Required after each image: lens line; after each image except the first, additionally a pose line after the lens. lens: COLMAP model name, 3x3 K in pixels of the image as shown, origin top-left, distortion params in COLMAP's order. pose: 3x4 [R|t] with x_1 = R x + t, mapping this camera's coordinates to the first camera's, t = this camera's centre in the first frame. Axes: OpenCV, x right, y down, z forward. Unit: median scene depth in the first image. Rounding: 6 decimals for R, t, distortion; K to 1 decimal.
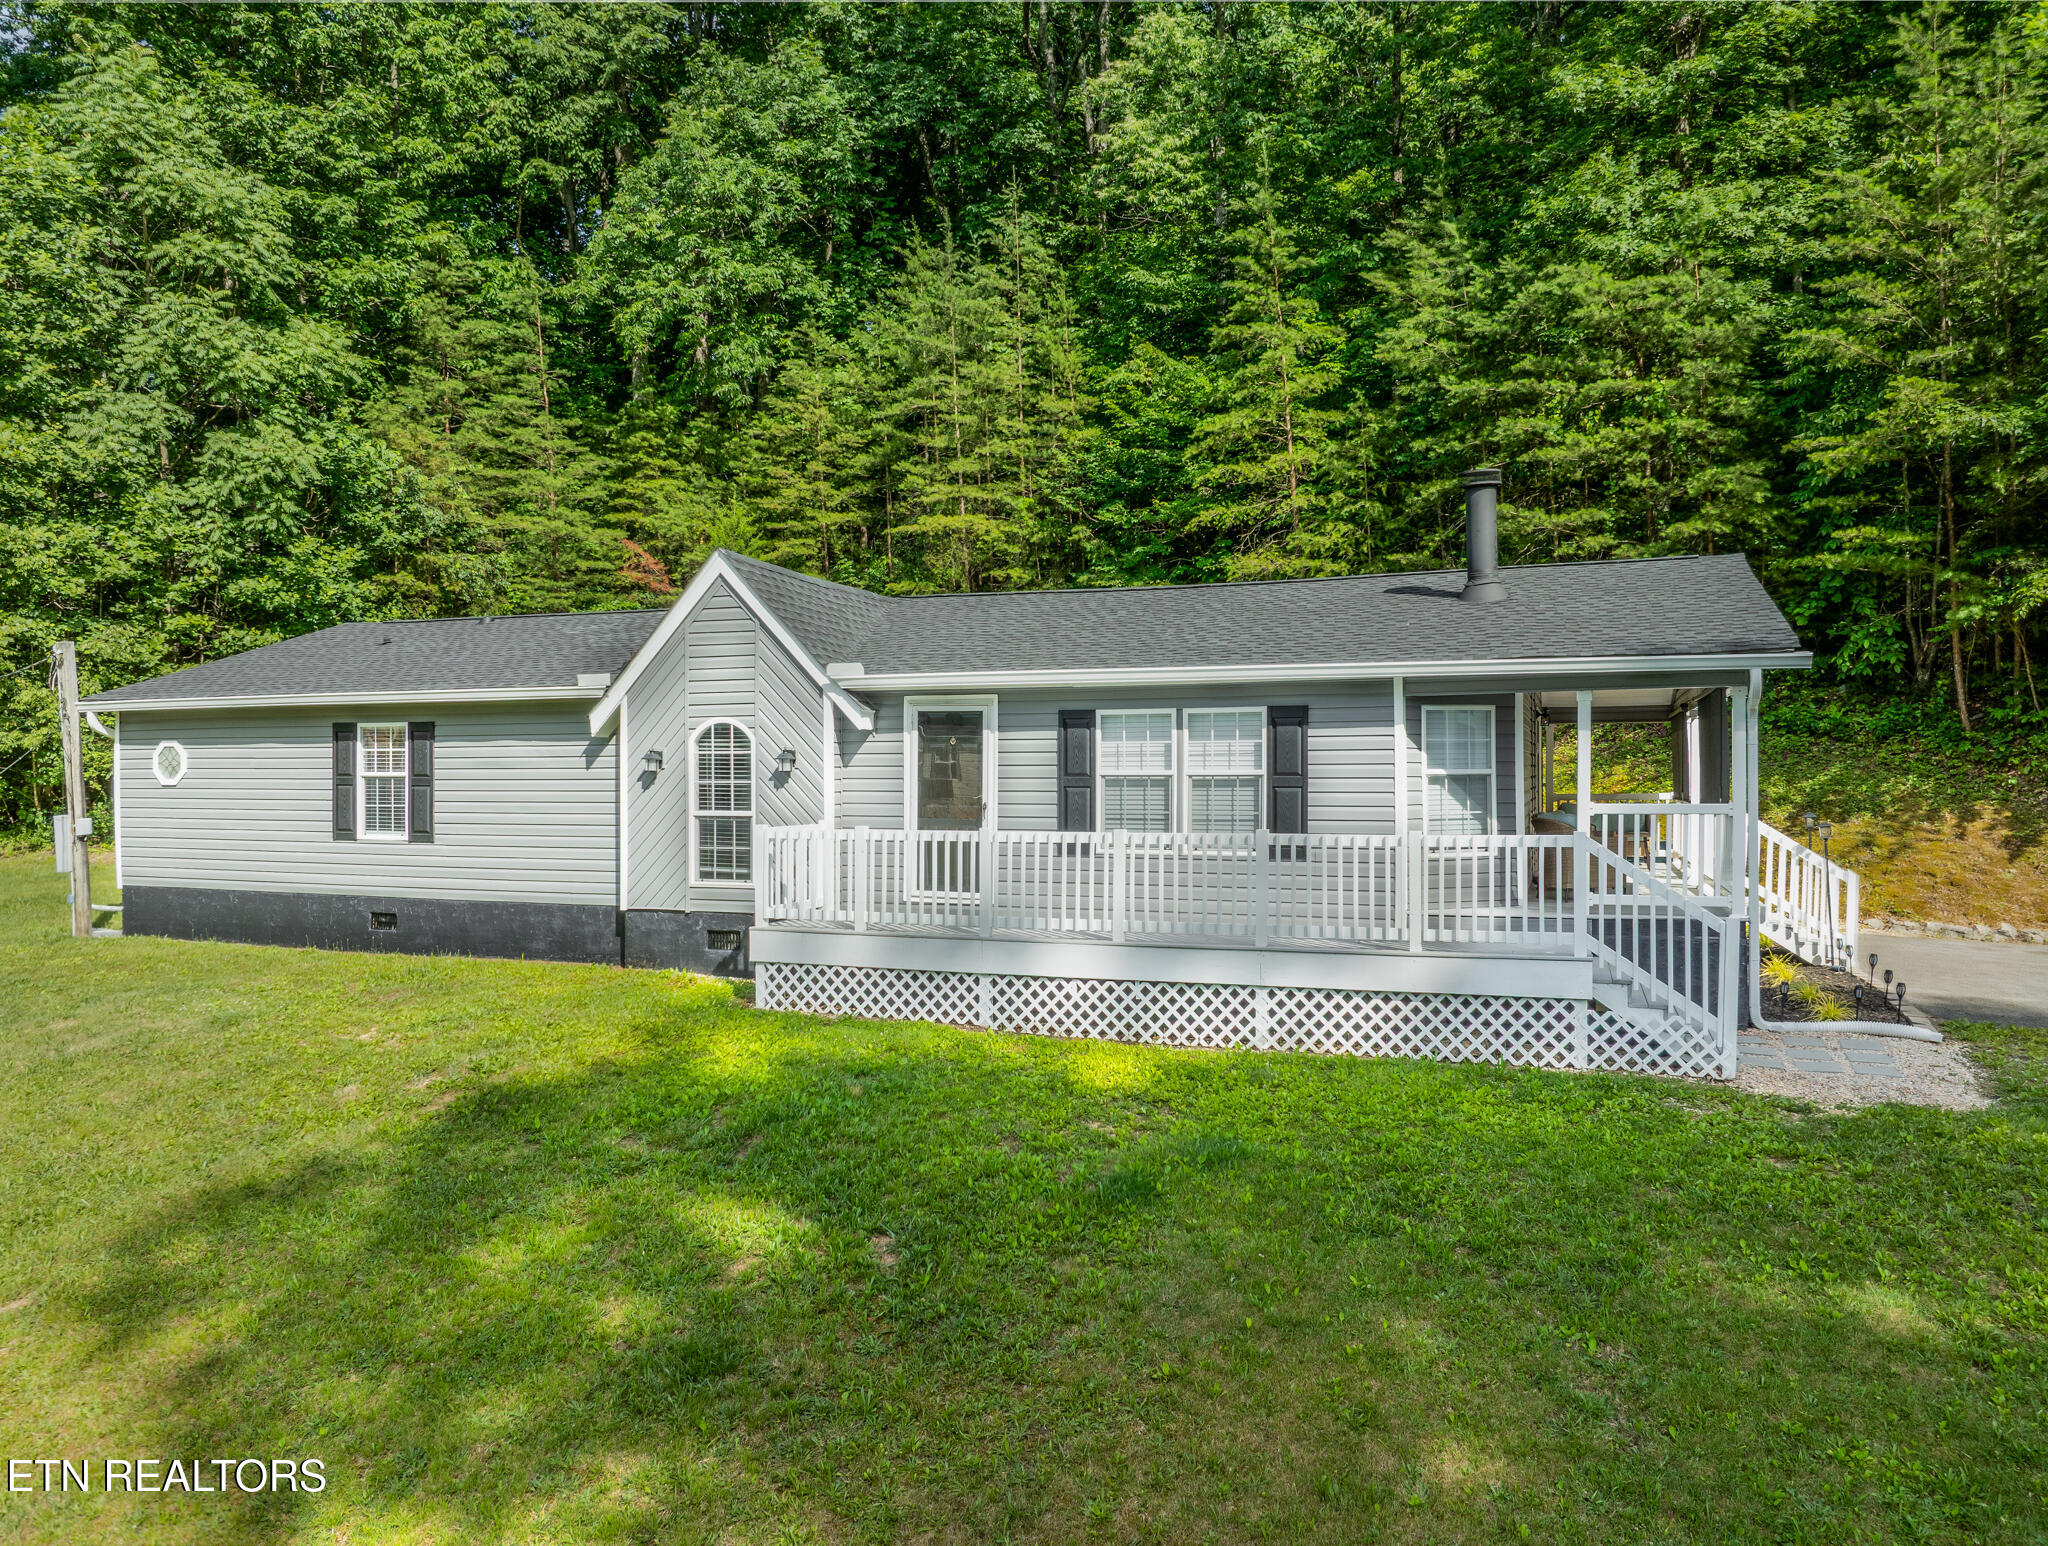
lens RADIAL K [[1408.3, 0, 1011.8], [0, 1408.3, 769.8], [0, 0, 1]] dist [-0.044592, 0.000823]
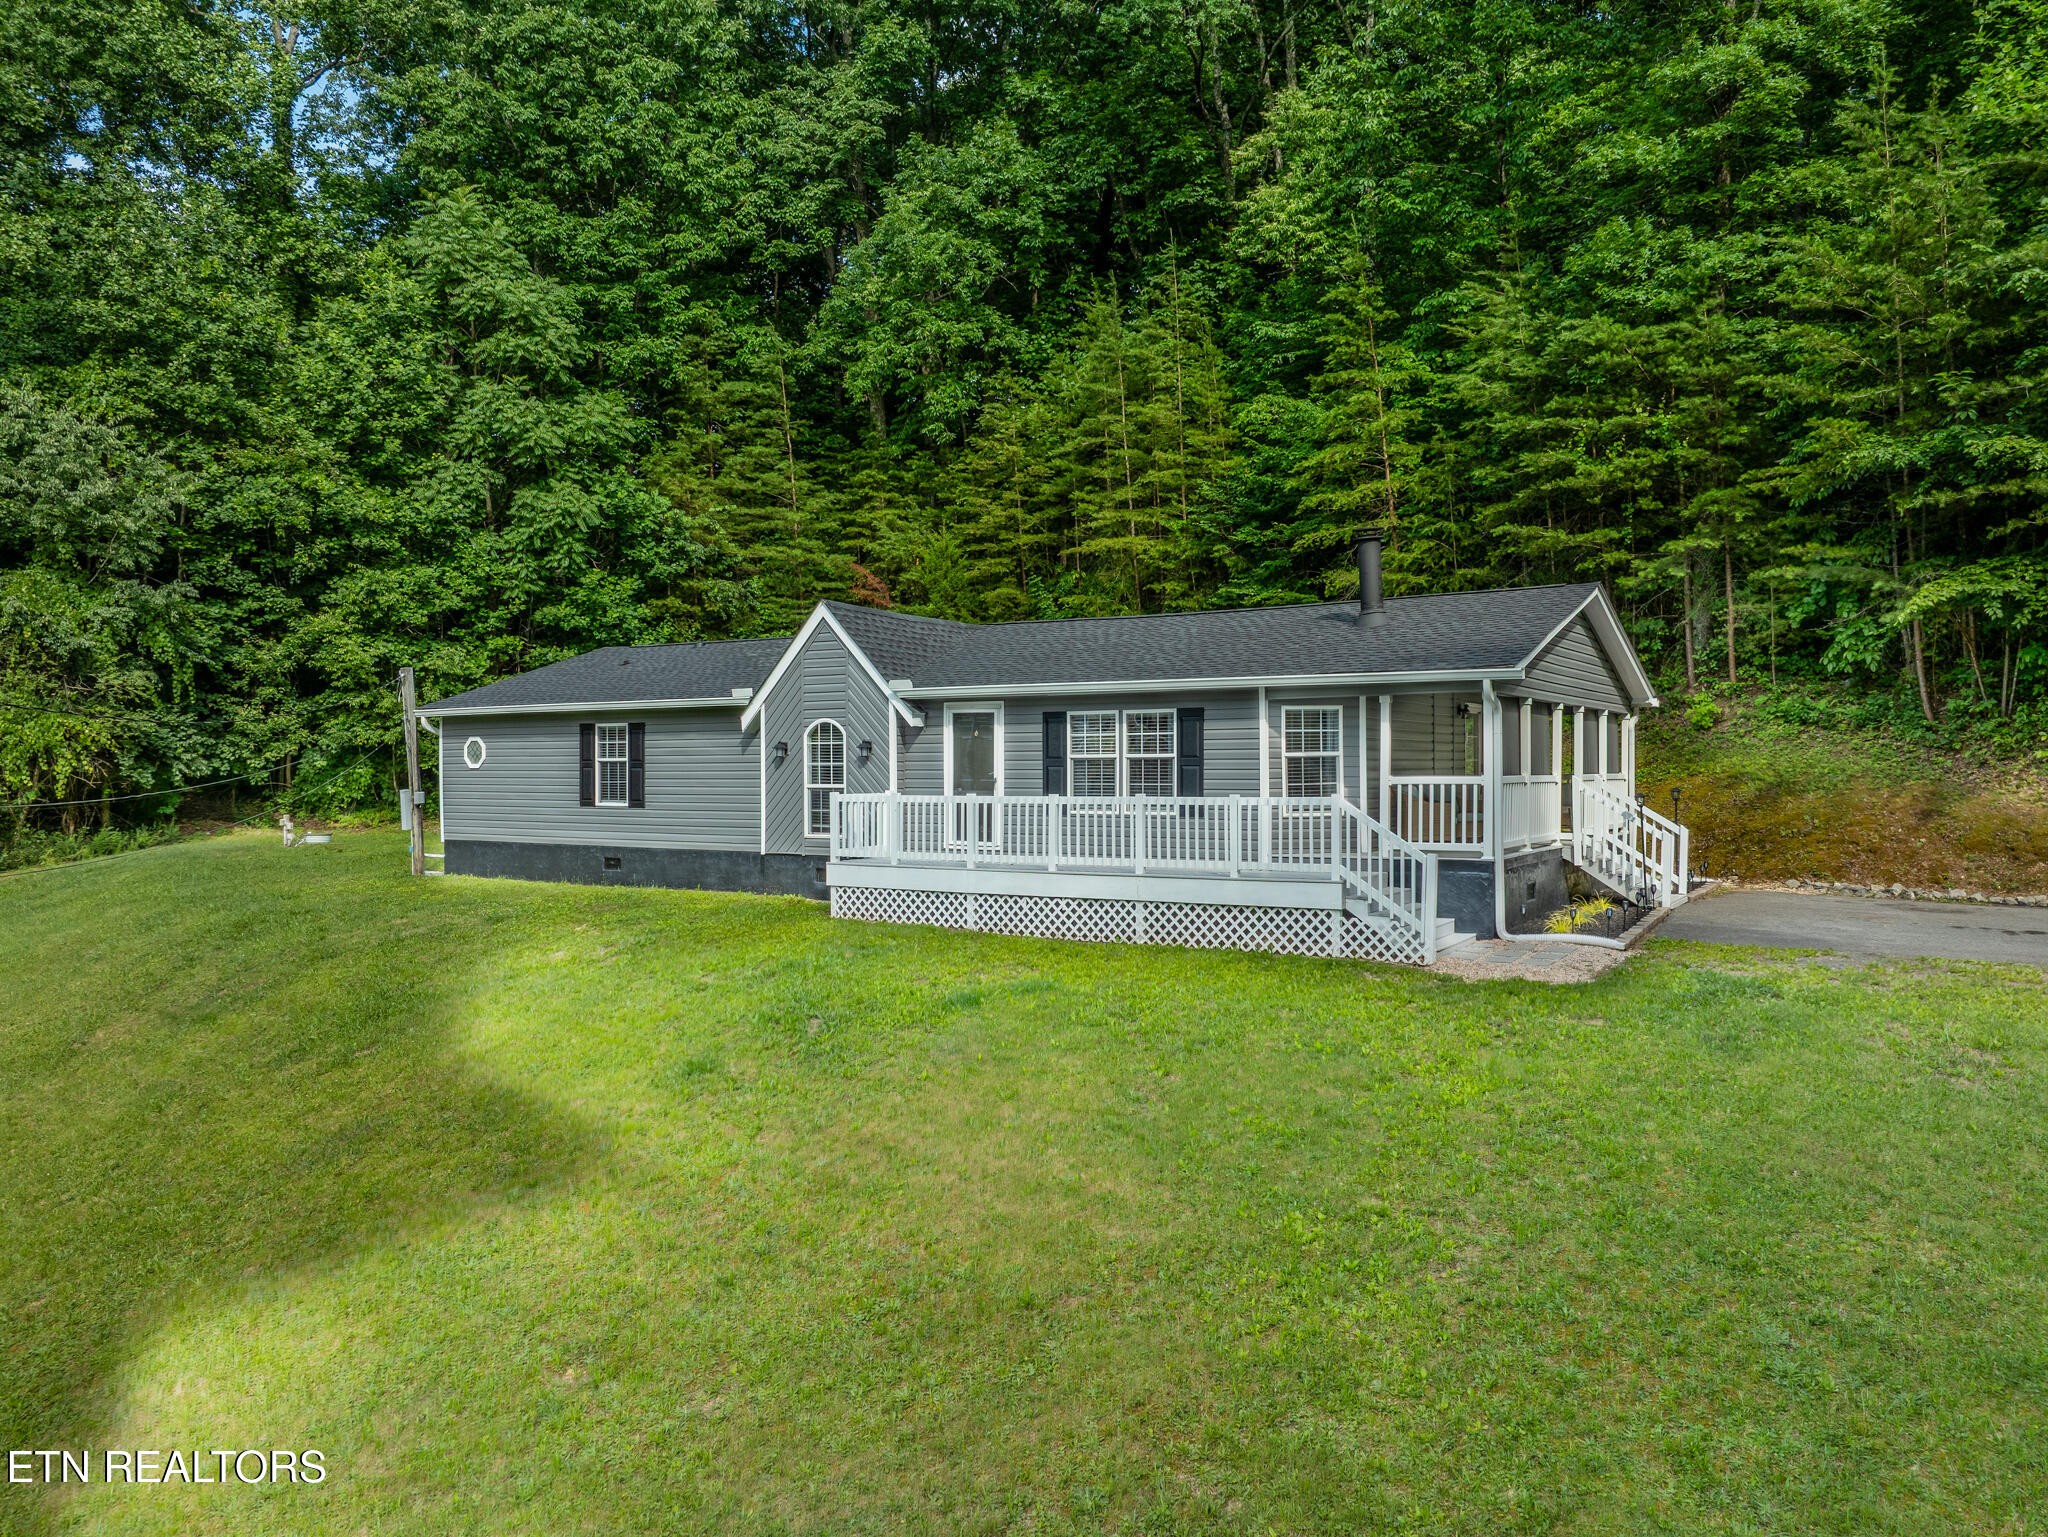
lens RADIAL K [[1411.9, 0, 1025.9], [0, 1411.9, 745.6], [0, 0, 1]] dist [-0.049206, 0.026808]
pose [[0.980832, -0.004485, -0.194805, 0.118767], [0.002122, 0.999922, -0.012339, 0.003641], [0.194845, 0.011689, 0.980764, -0.157060]]
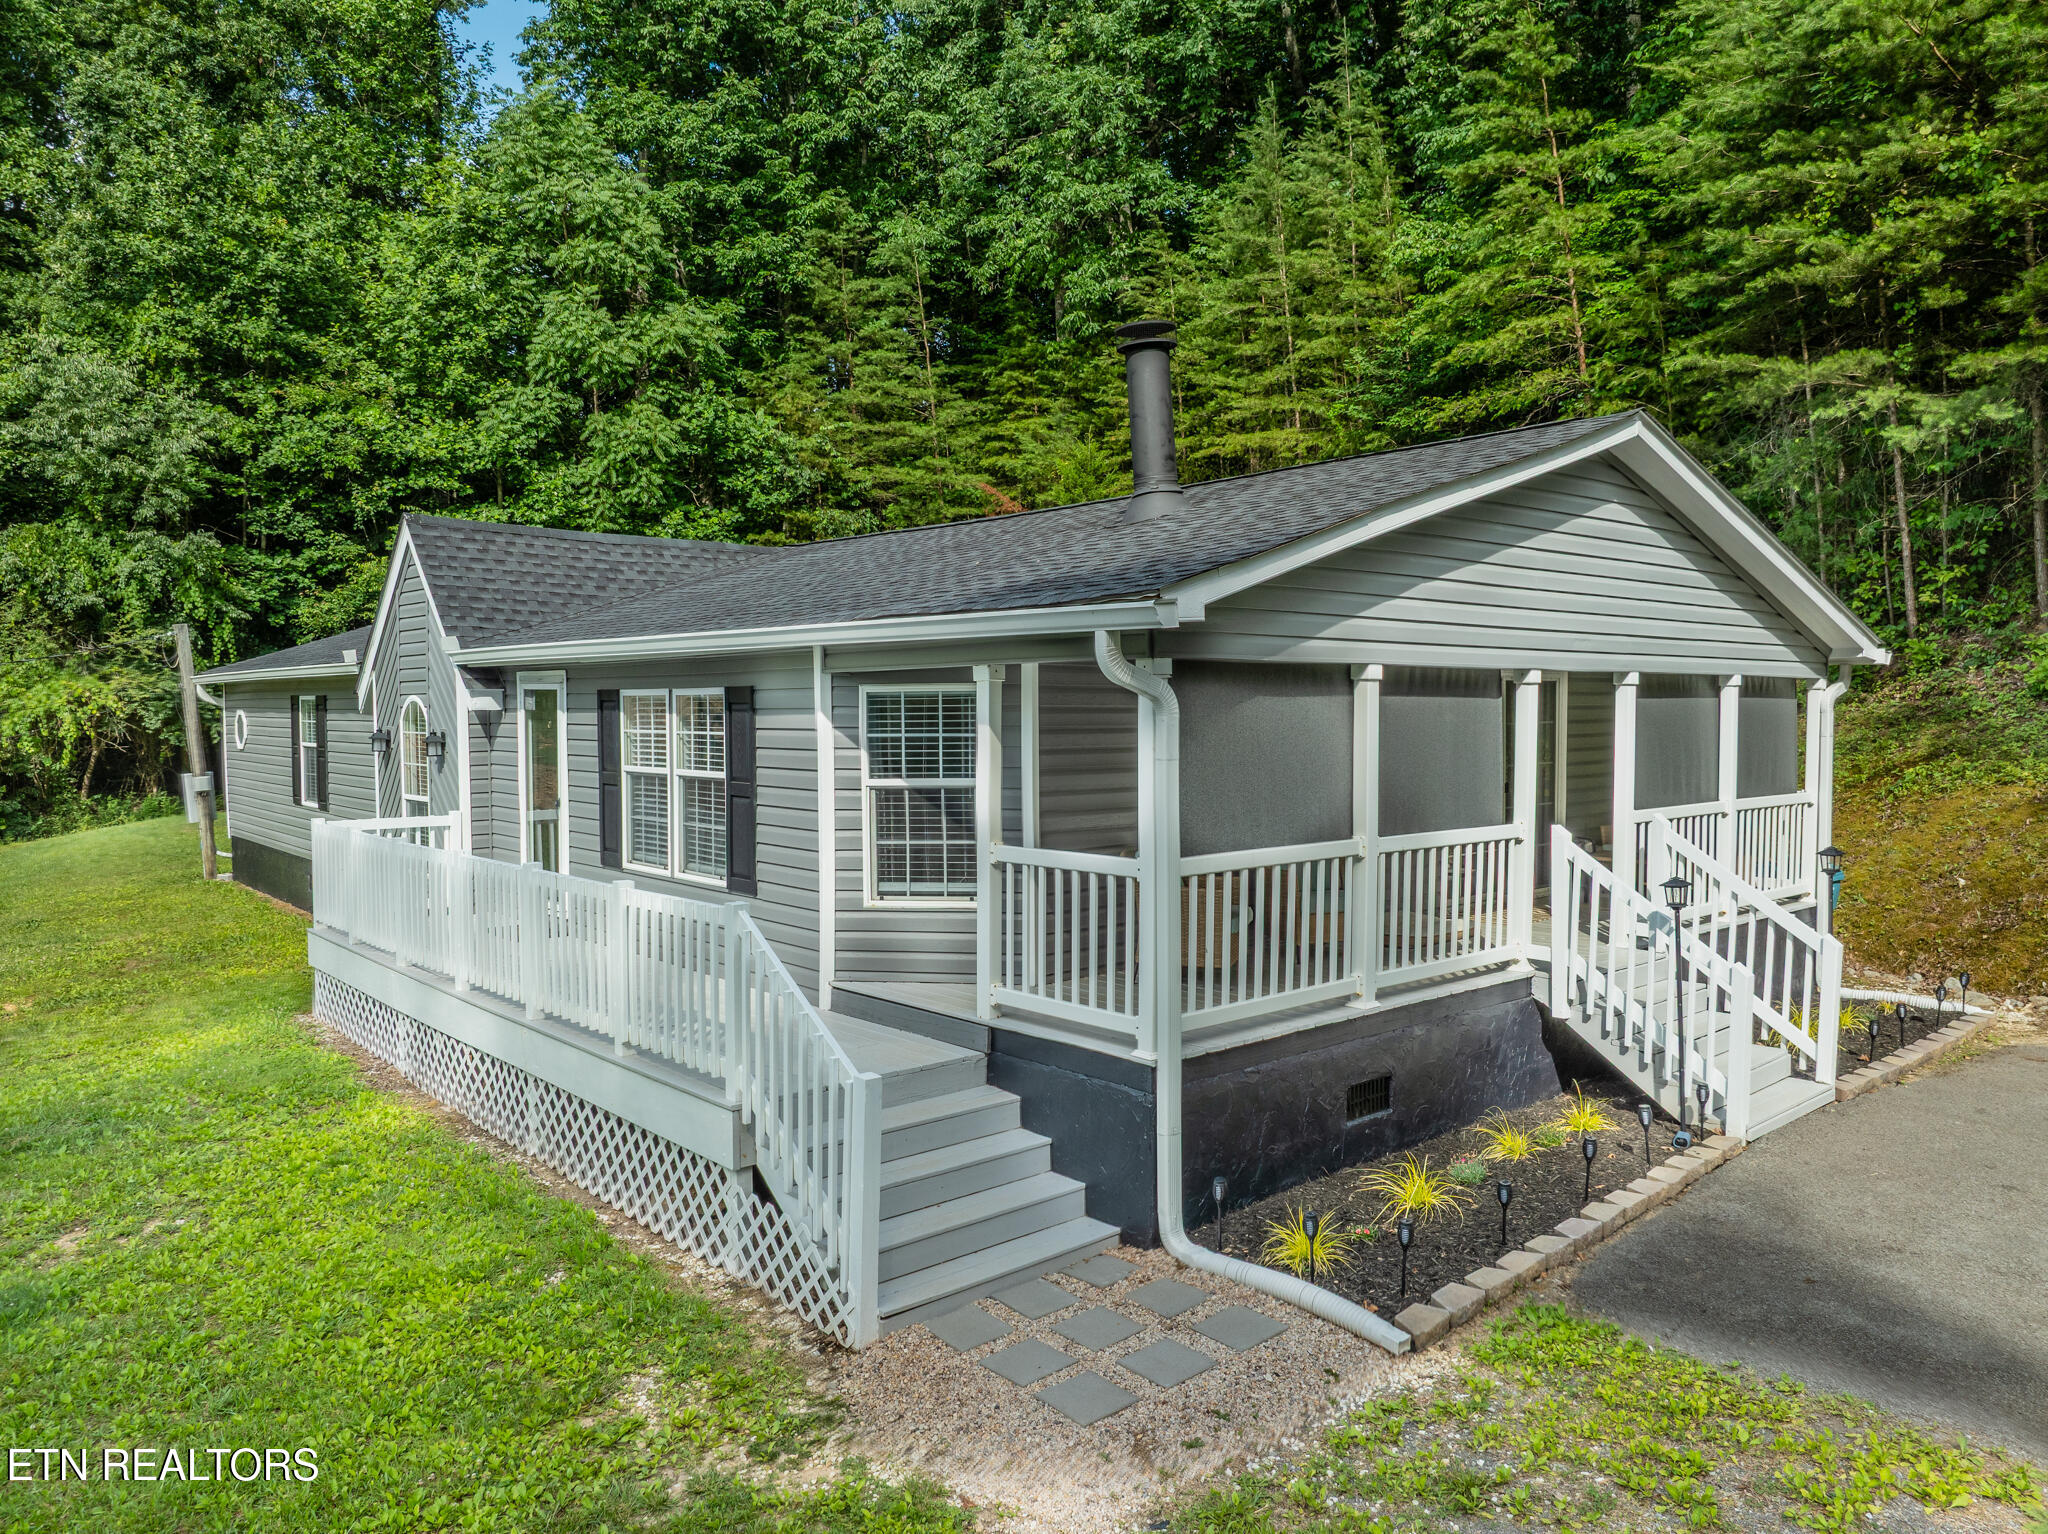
lens RADIAL K [[1411.9, 0, 1025.9], [0, 1411.9, 744.1], [0, 0, 1]] dist [-0.049206, 0.026808]
pose [[0.889597, 0.010963, -0.456614, 0.255779], [0.003252, 0.999534, 0.030335, -0.014149], [0.456734, -0.028471, 0.889147, 0.158191]]
